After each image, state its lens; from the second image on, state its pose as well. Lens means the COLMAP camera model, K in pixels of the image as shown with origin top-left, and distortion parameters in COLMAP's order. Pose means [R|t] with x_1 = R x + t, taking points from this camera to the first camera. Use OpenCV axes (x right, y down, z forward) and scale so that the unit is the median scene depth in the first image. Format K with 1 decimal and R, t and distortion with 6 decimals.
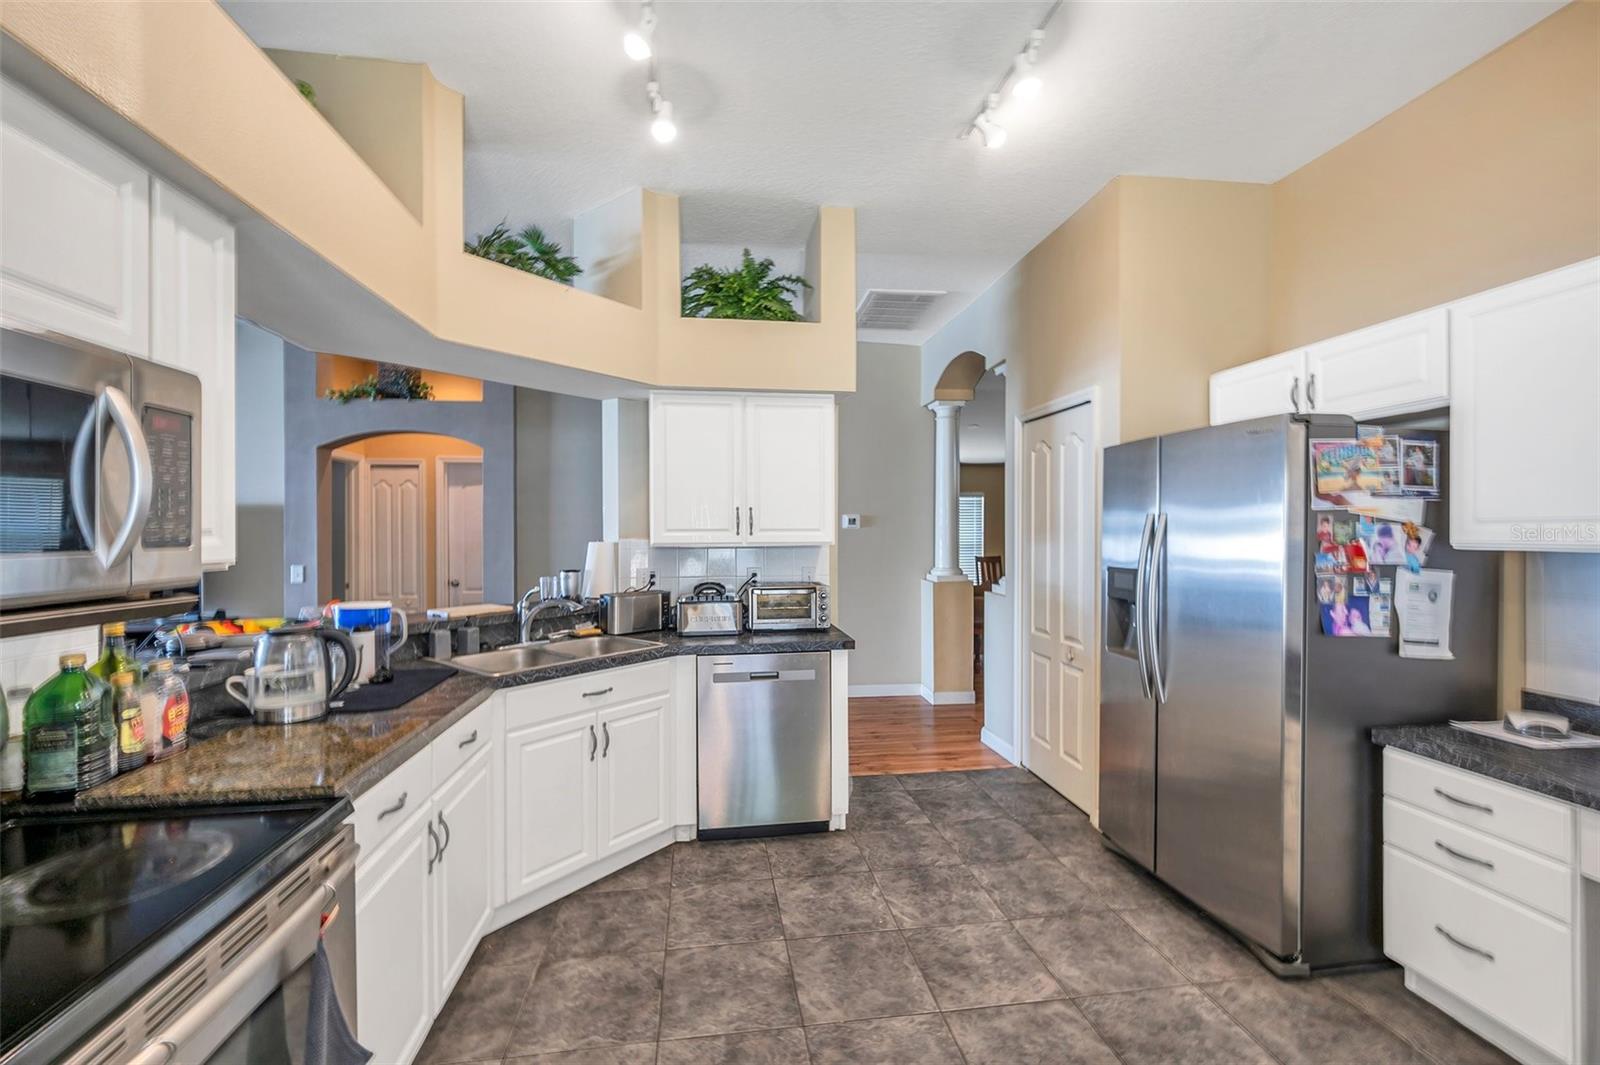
lens RADIAL K [[679.6, 0, 781.6], [0, 679.6, 535.6], [0, 0, 1]] dist [-0.000112, 0.000118]
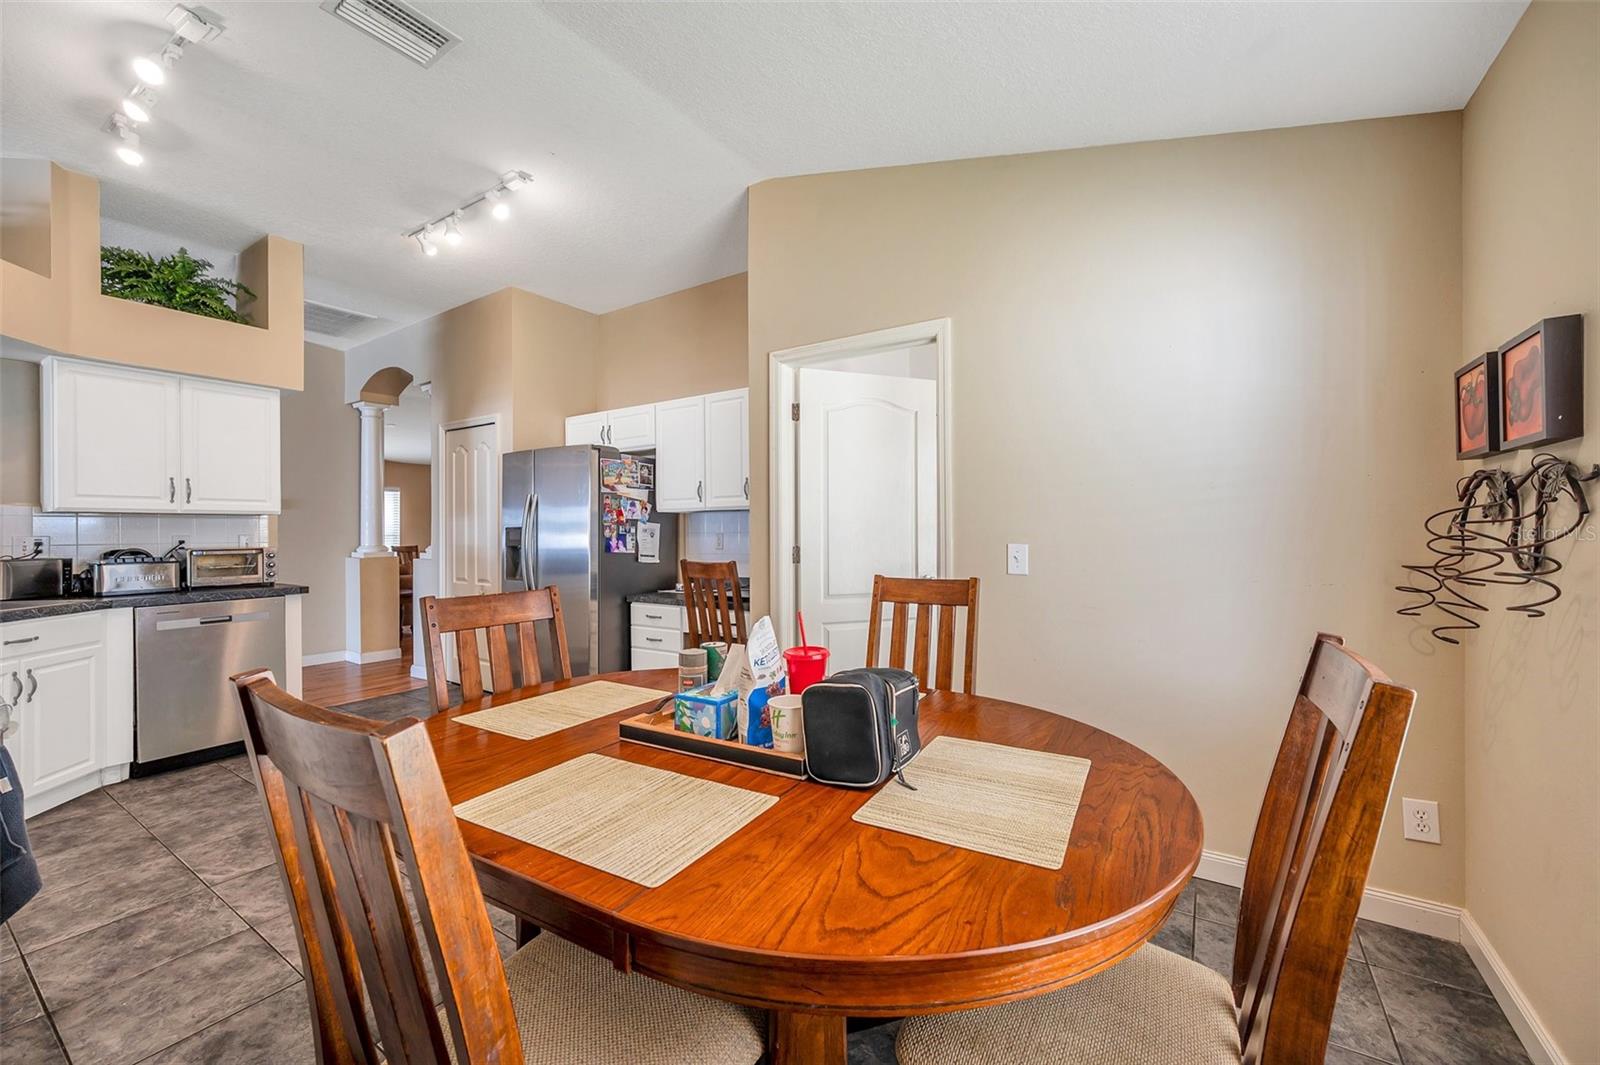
lens RADIAL K [[636.0, 0, 804.8], [0, 636.0, 531.6], [0, 0, 1]] dist [-0.003049, 0.000370]
pose [[0.644701, -0.001385, 0.764434, -0.257787], [0.009929, 0.999929, -0.006563, 0.086129], [-0.764371, 0.011821, 0.644669, -0.616531]]
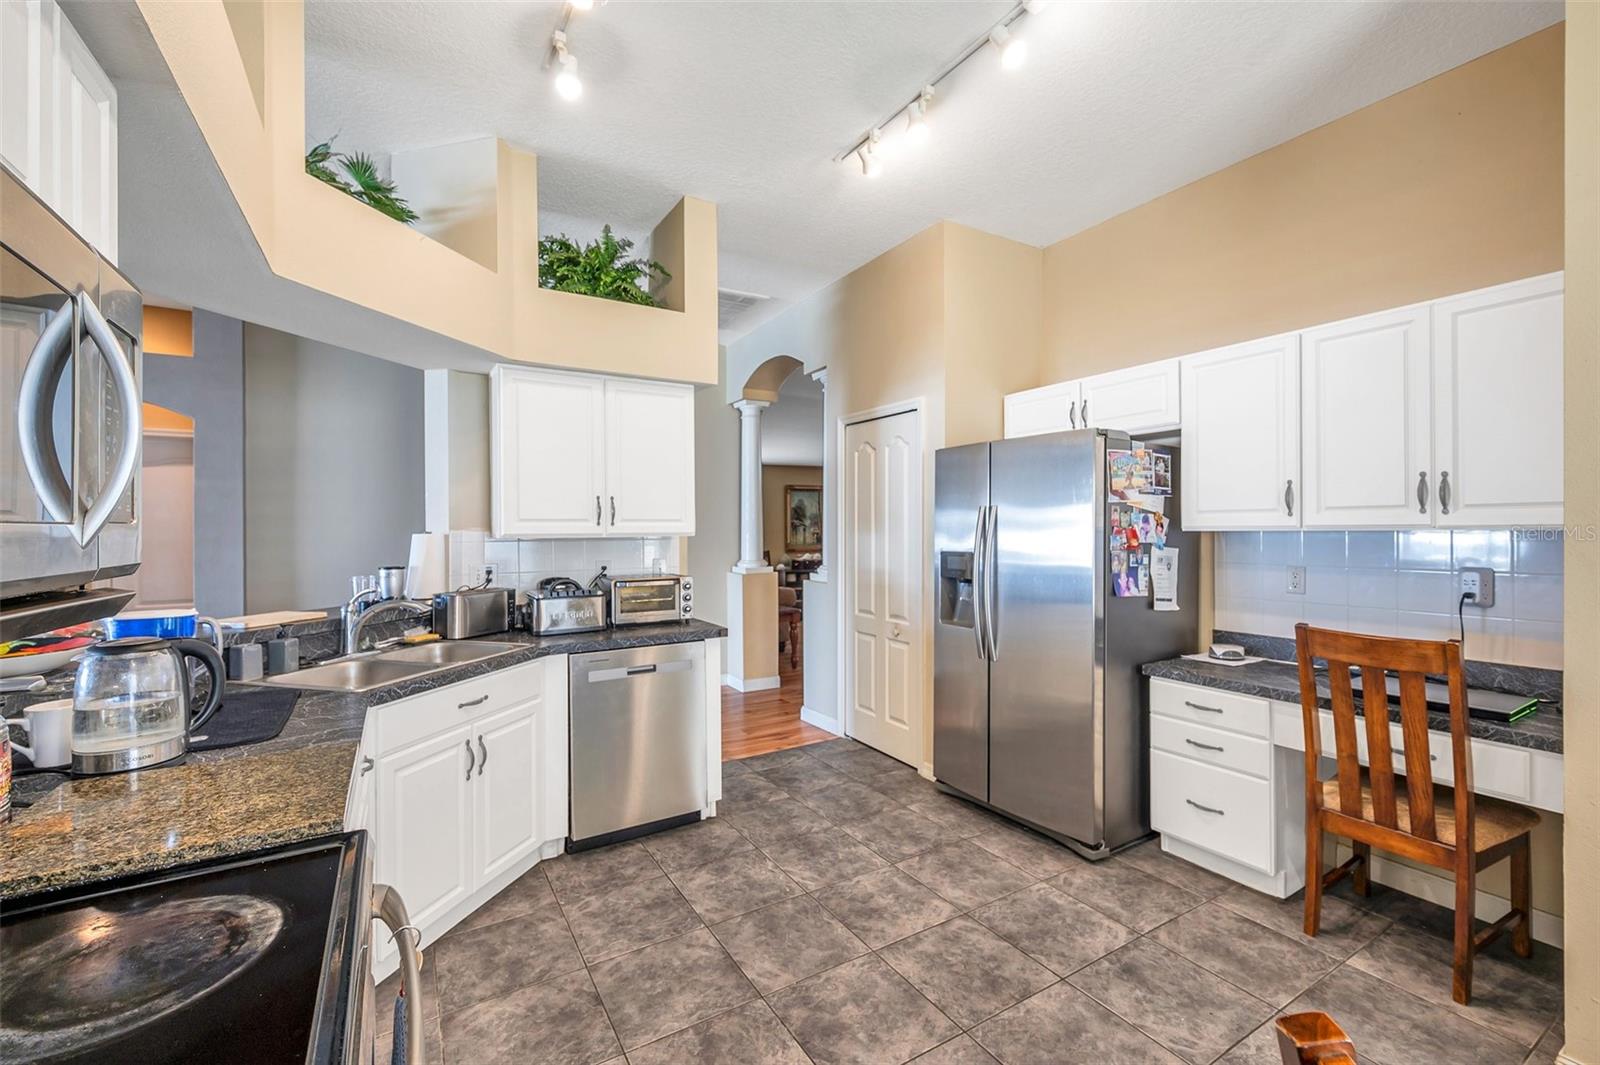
lens RADIAL K [[682.0, 0, 800.0], [0, 682.0, 532.5], [0, 0, 1]] dist [0.000974, -0.000370]
pose [[0.915994, -0.004093, 0.401170, -0.256167], [0.005614, 0.999981, -0.002617, 0.017649], [-0.401152, 0.004650, 0.916000, 0.022502]]
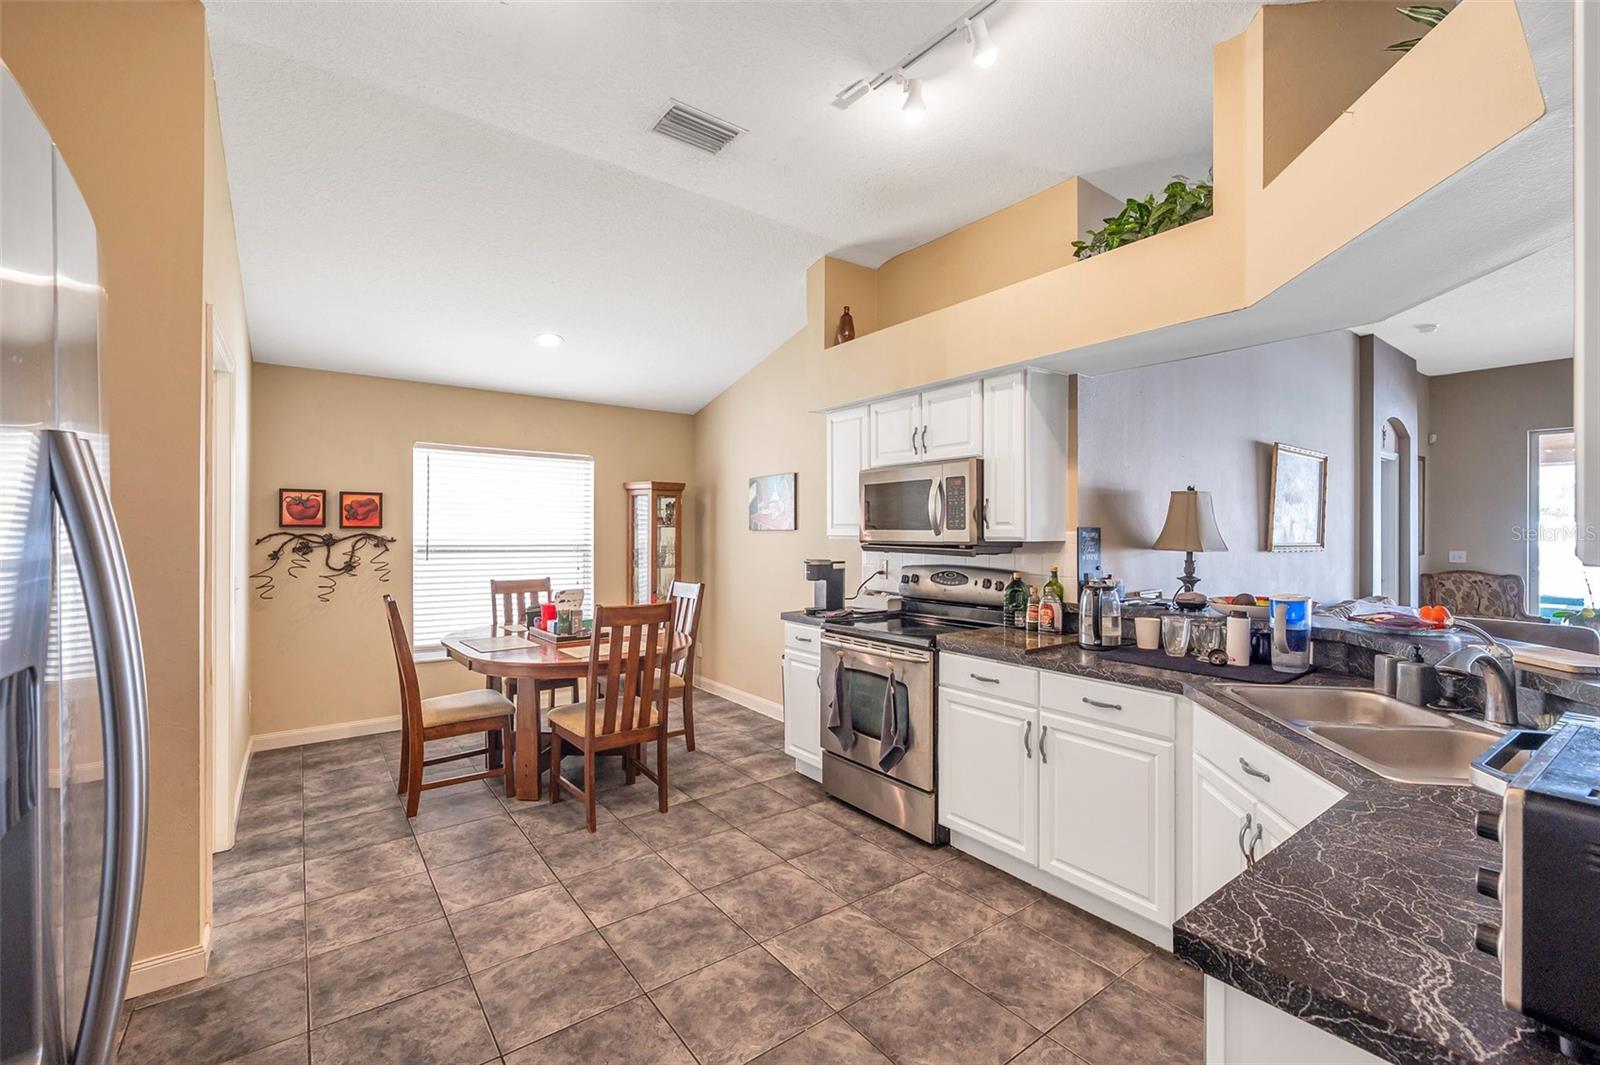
lens RADIAL K [[682.0, 0, 800.0], [0, 682.0, 532.5], [0, 0, 1]] dist [0.000974, -0.000370]
pose [[-0.868895, 0.004046, -0.494981, 0.456413], [-0.002490, 0.999918, 0.012545, -0.005115], [0.494991, 0.012132, -0.868813, 1.452187]]
